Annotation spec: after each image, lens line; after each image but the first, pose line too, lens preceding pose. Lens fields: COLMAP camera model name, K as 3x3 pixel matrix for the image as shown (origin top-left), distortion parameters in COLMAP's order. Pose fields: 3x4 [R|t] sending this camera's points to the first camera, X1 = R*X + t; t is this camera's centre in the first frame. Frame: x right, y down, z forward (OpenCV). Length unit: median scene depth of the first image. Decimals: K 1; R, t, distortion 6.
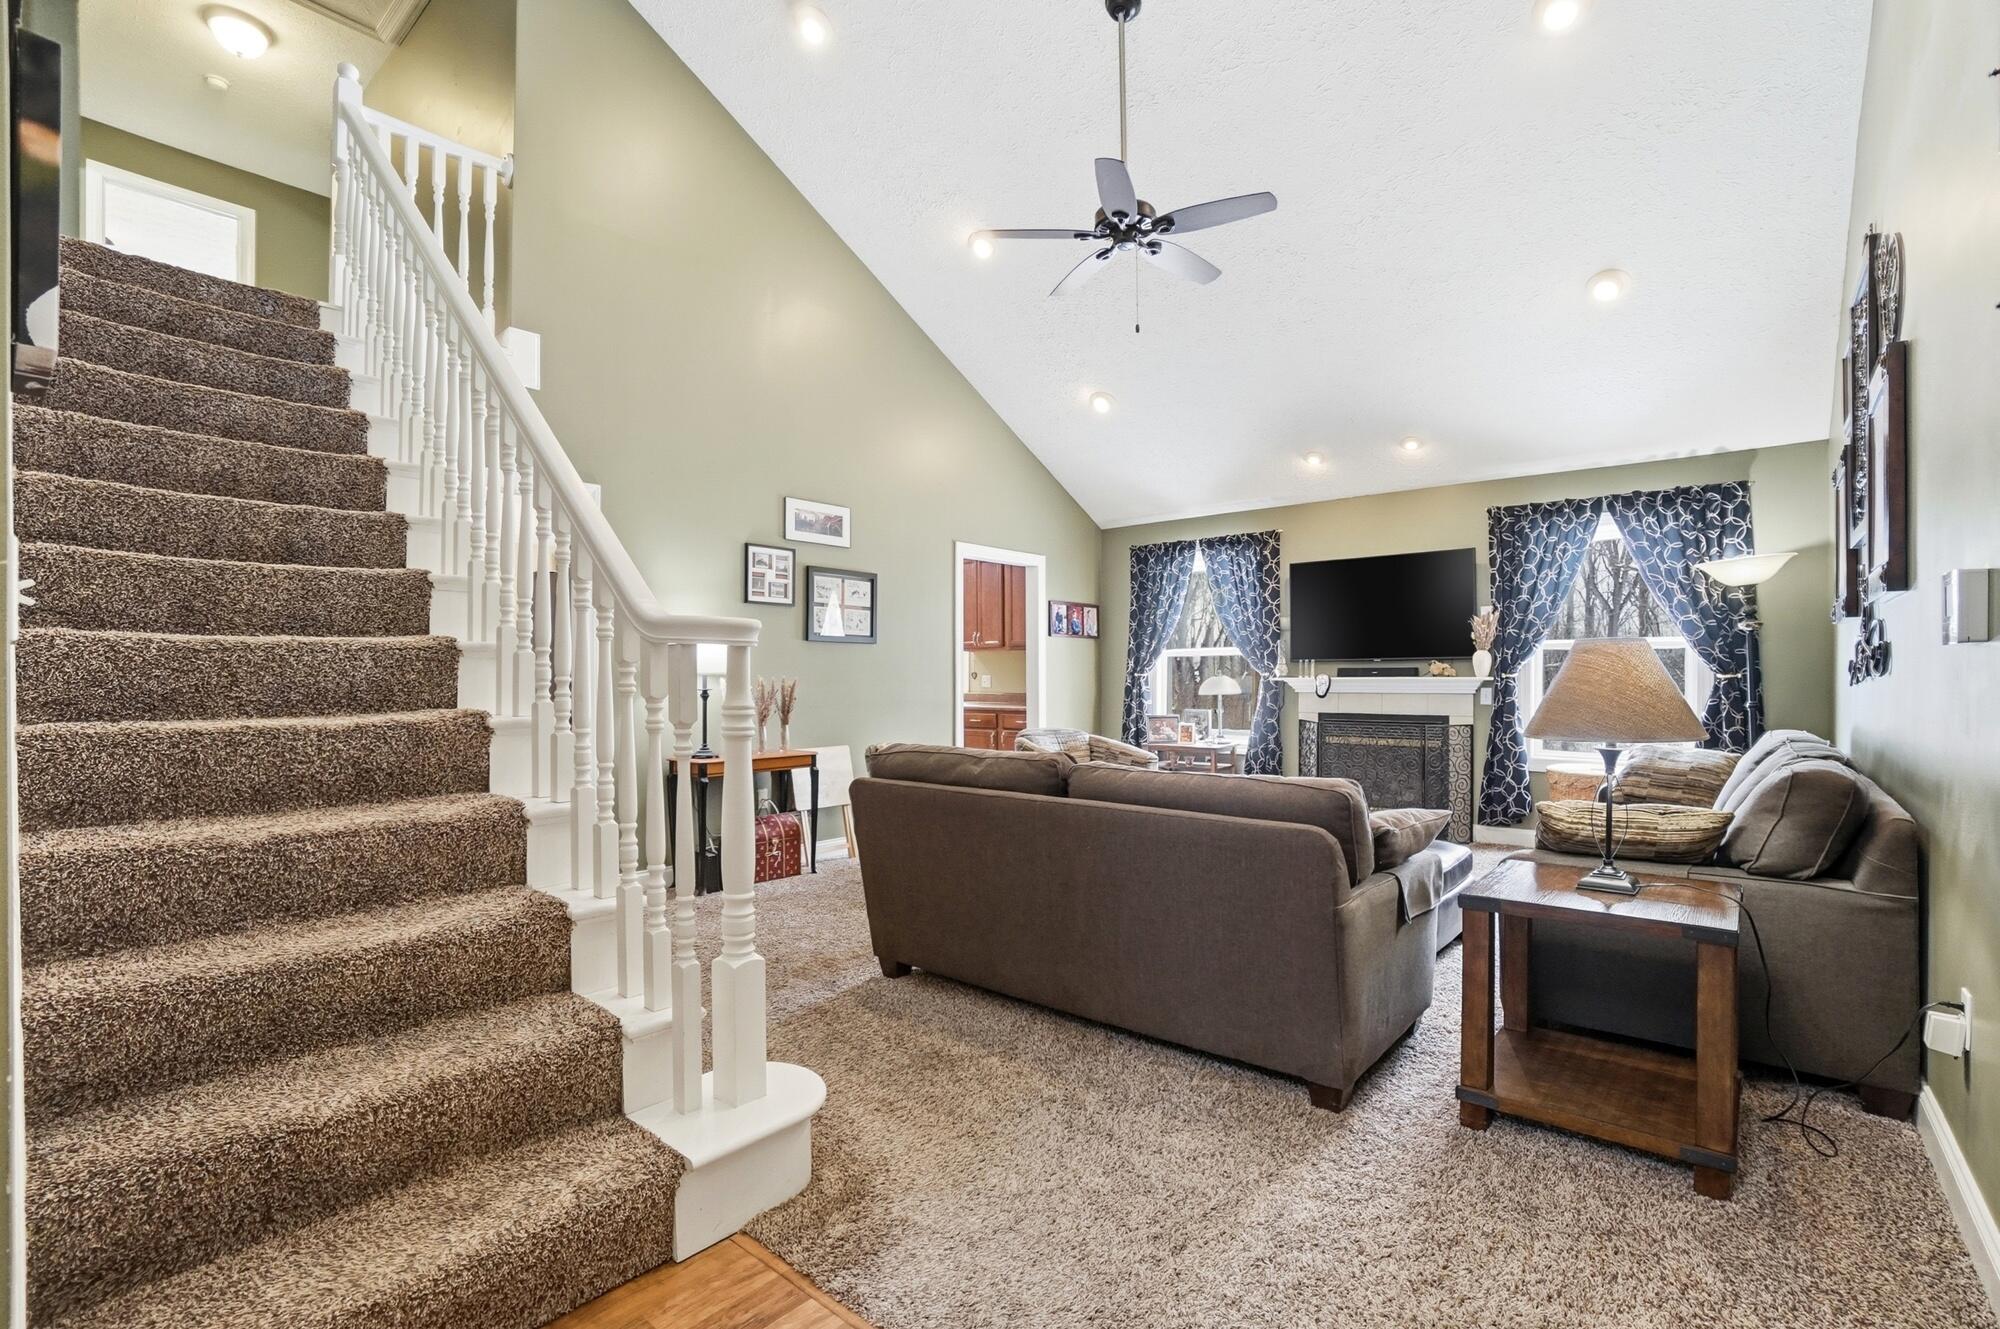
lens RADIAL K [[915.6, 0, 988.3], [0, 915.6, 674.7], [0, 0, 1]] dist [-0.063110, 0.023402]
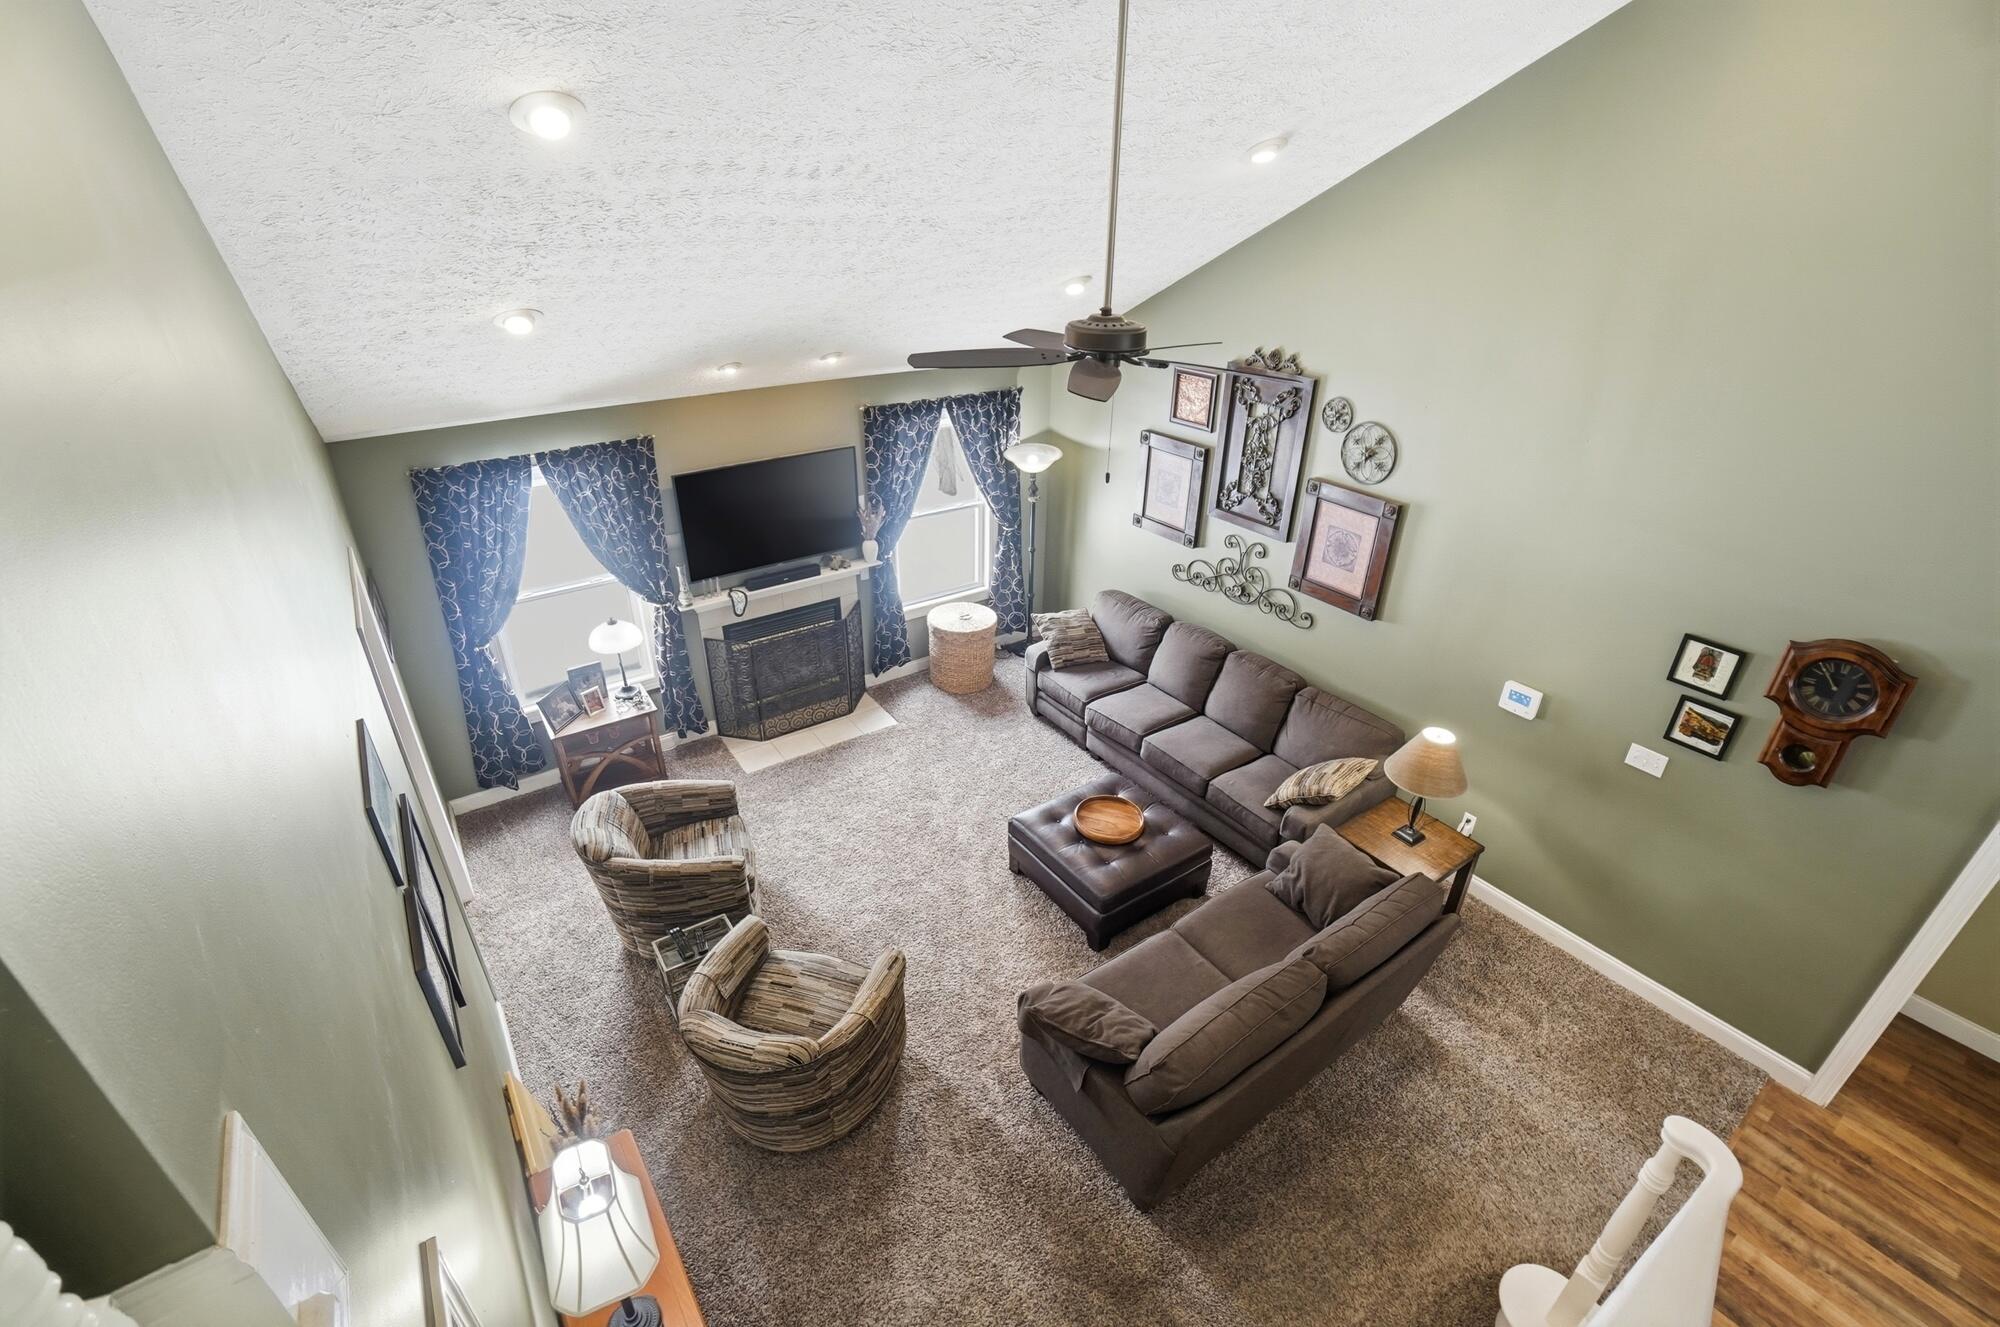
lens RADIAL K [[882.7, 0, 987.8], [0, 882.7, 665.9], [0, 0, 1]] dist [-0.048984, 0.000284]
pose [[0.250590, -0.451756, 0.856225, -0.420735], [-0.011296, 0.883020, 0.469200, -0.403419], [-0.968027, -0.127249, 0.216173, 0.604247]]
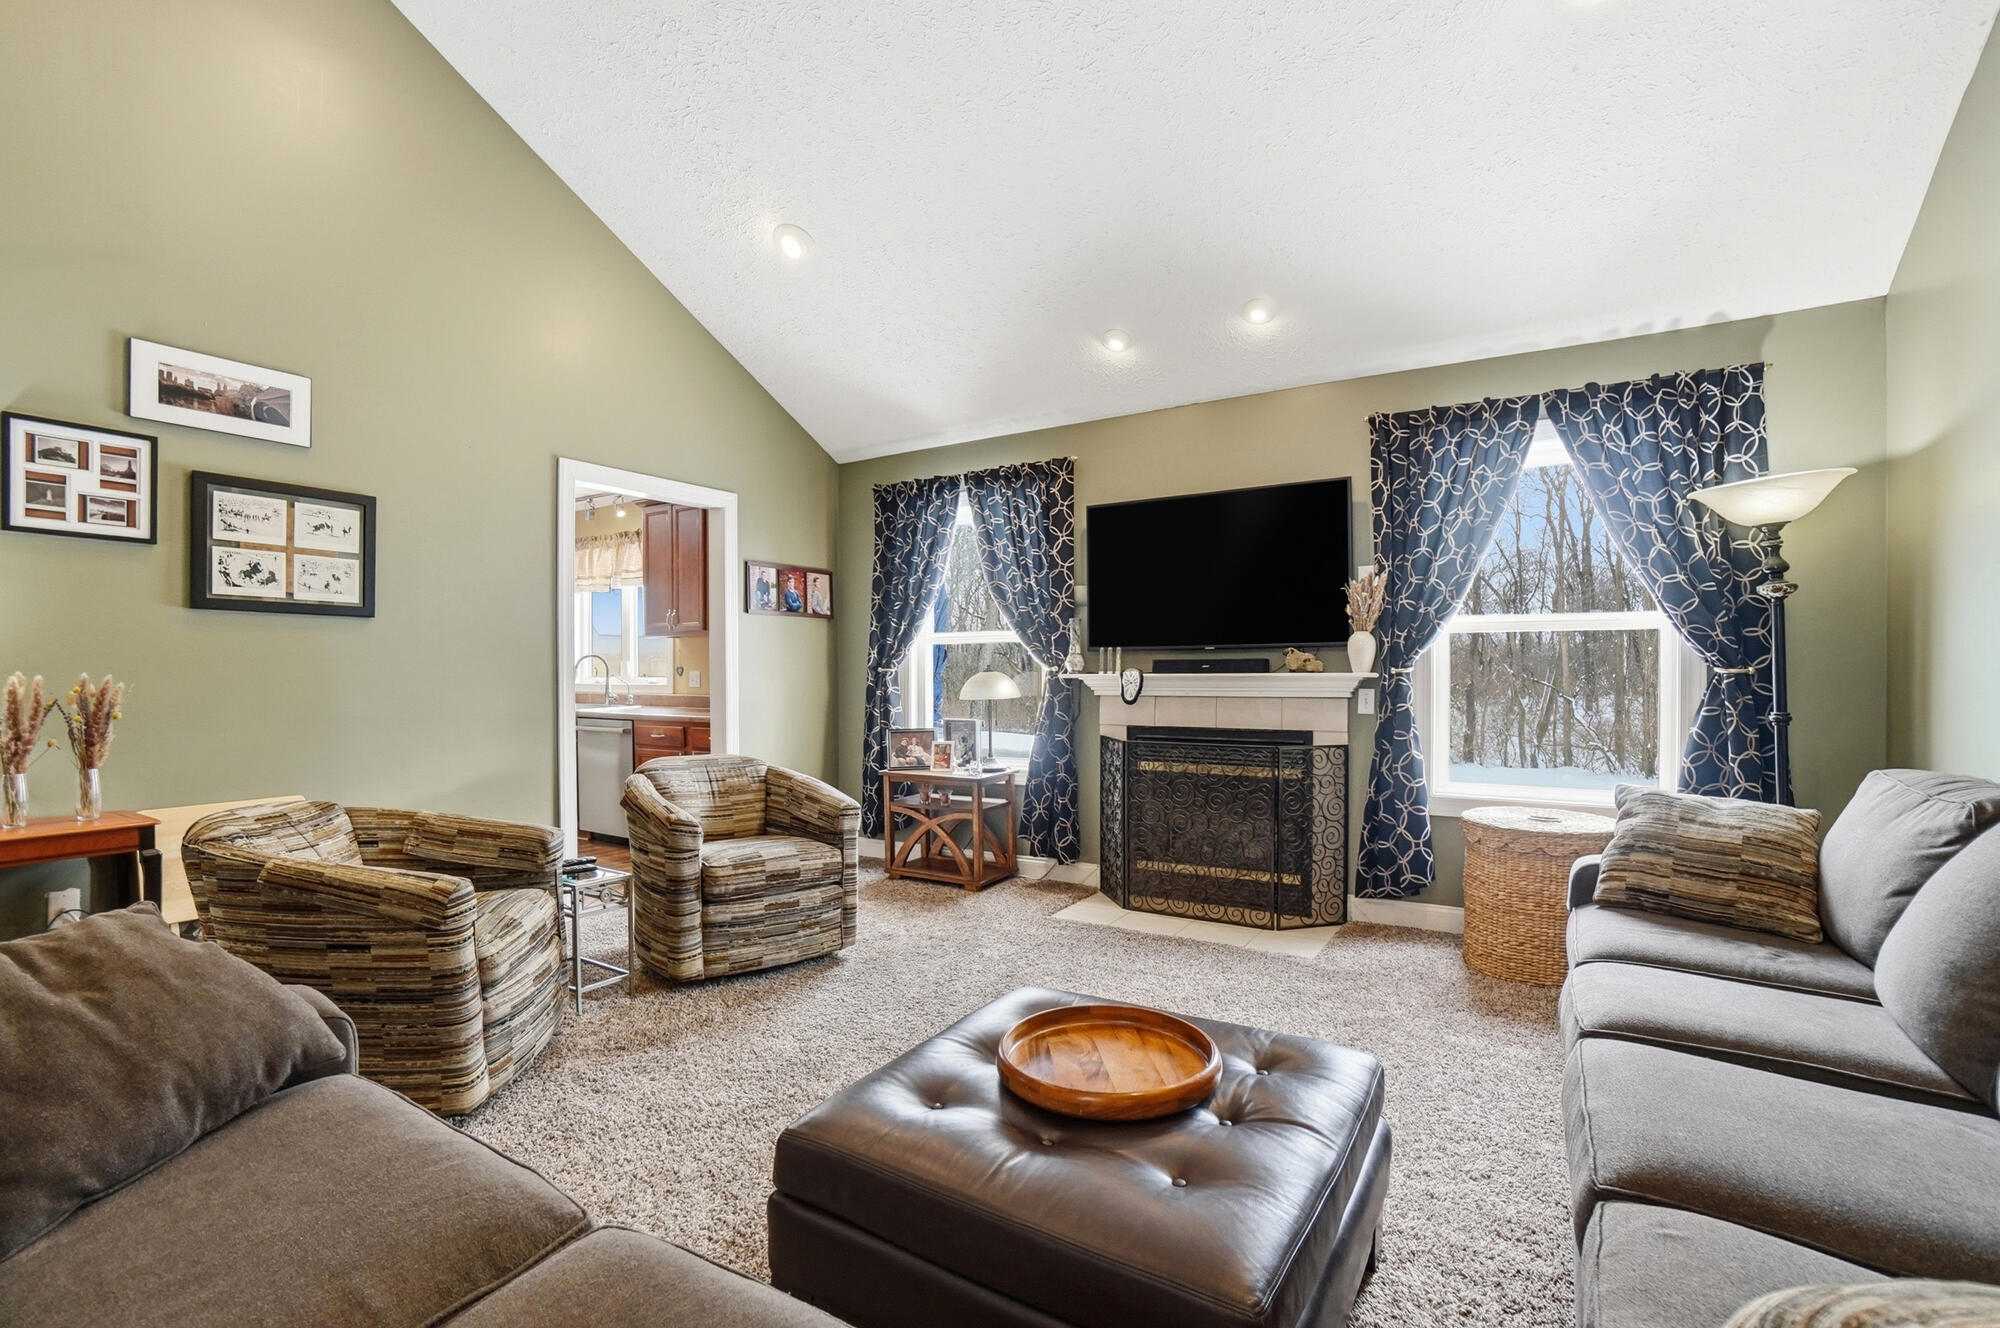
lens RADIAL K [[915.6, 0, 988.3], [0, 915.6, 674.2], [0, 0, 1]] dist [-0.063110, 0.023402]
pose [[0.989404, -0.002111, 0.145173, 0.184275], [0.001477, 0.999989, 0.004474, 0.000281], [-0.145180, -0.004212, 0.989396, 0.387283]]
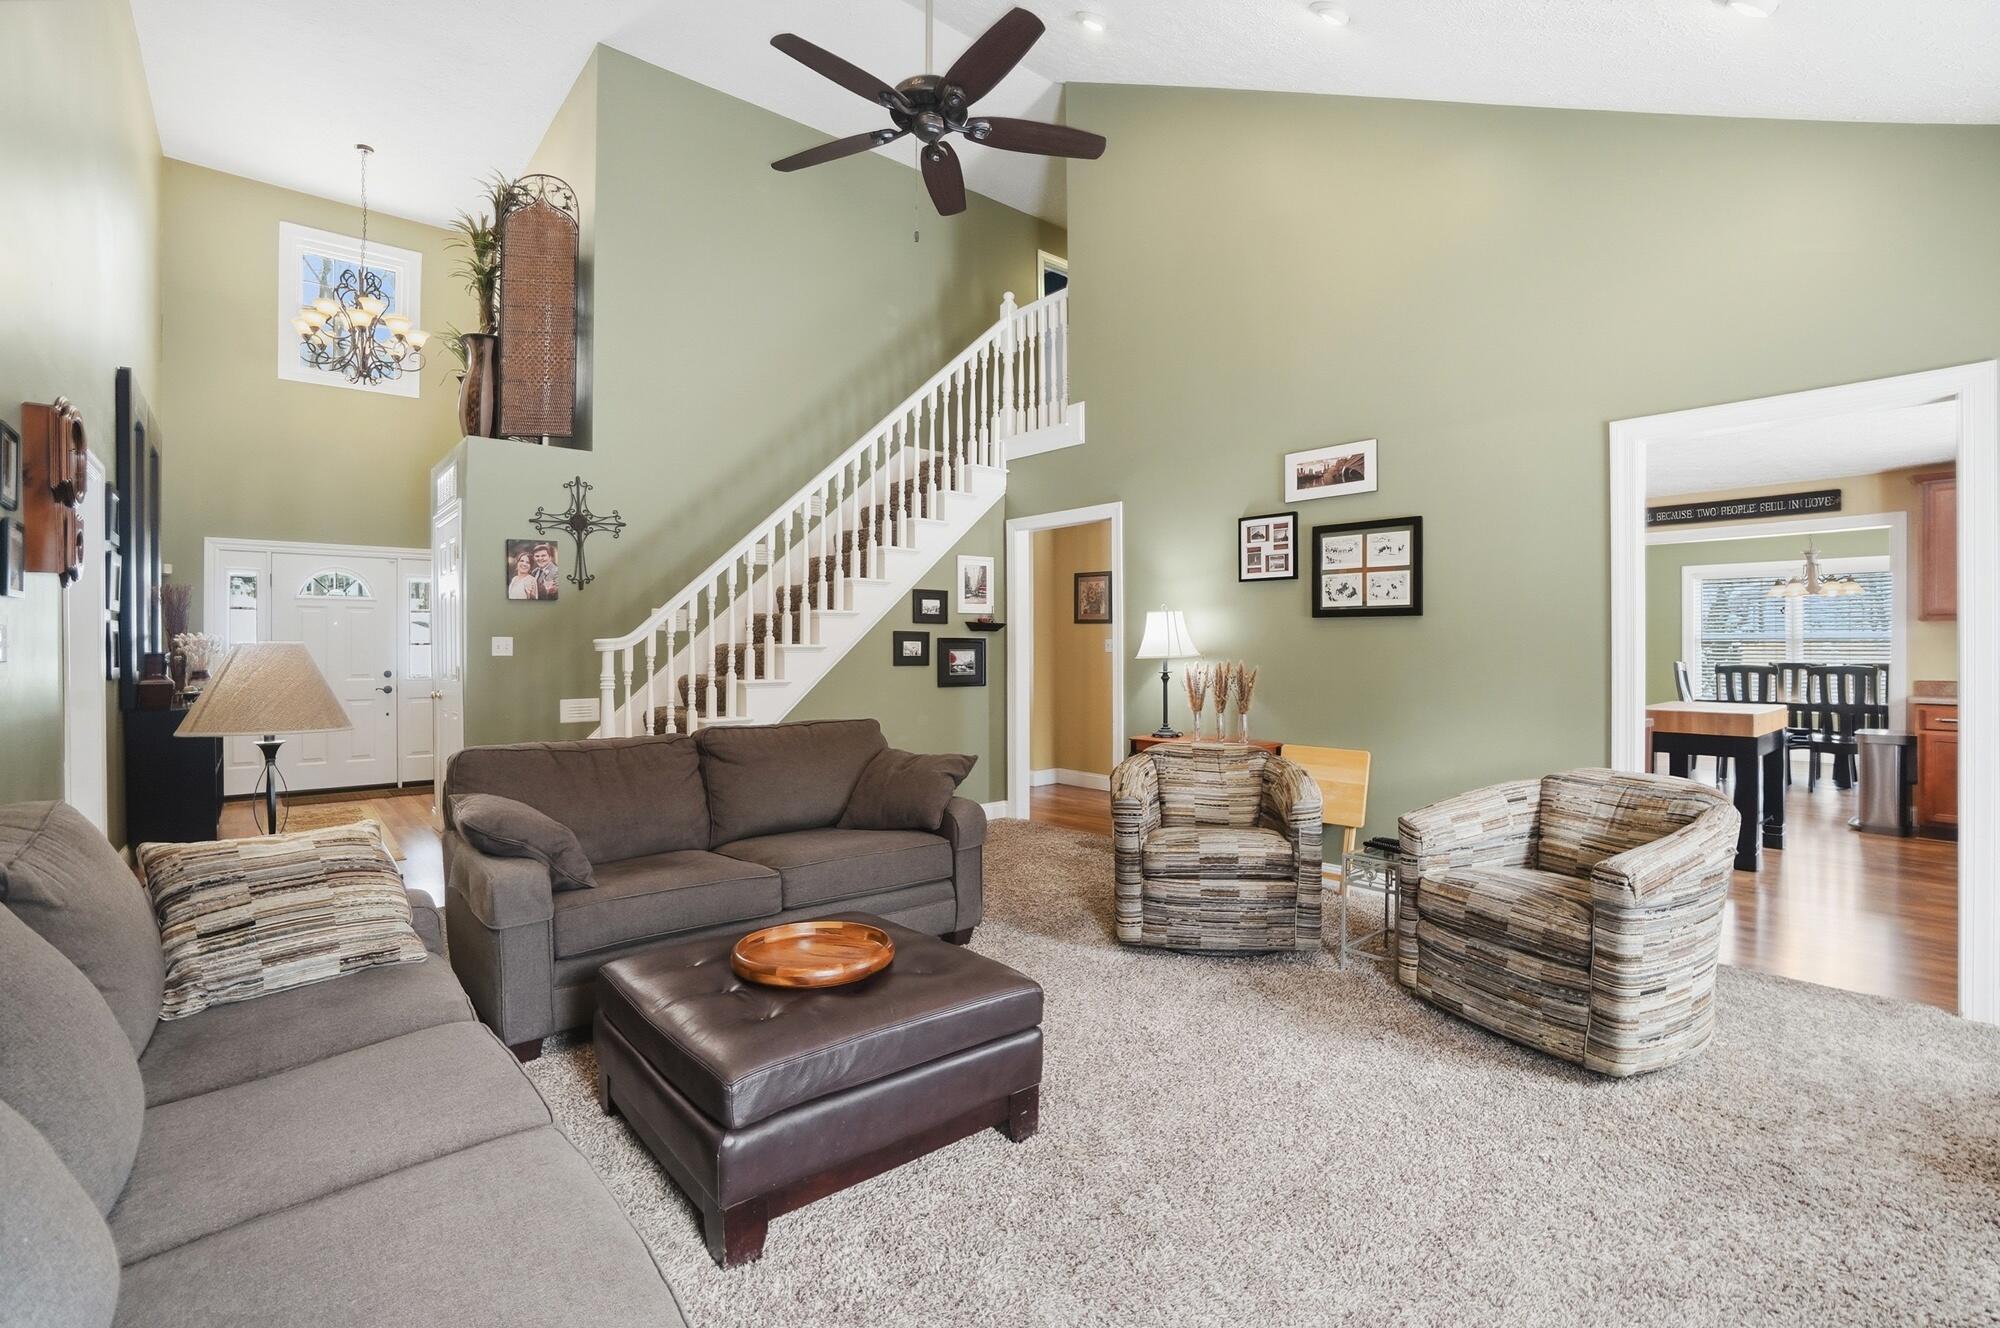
lens RADIAL K [[898.1, 0, 997.4], [0, 898.1, 656.4], [0, 0, 1]] dist [-0.062041, 0.023397]
pose [[-0.150866, 0.006904, -0.988530, 0.614793], [0.001363, 0.999976, 0.006776, -0.007338], [0.988553, -0.000325, -0.150872, 0.792399]]
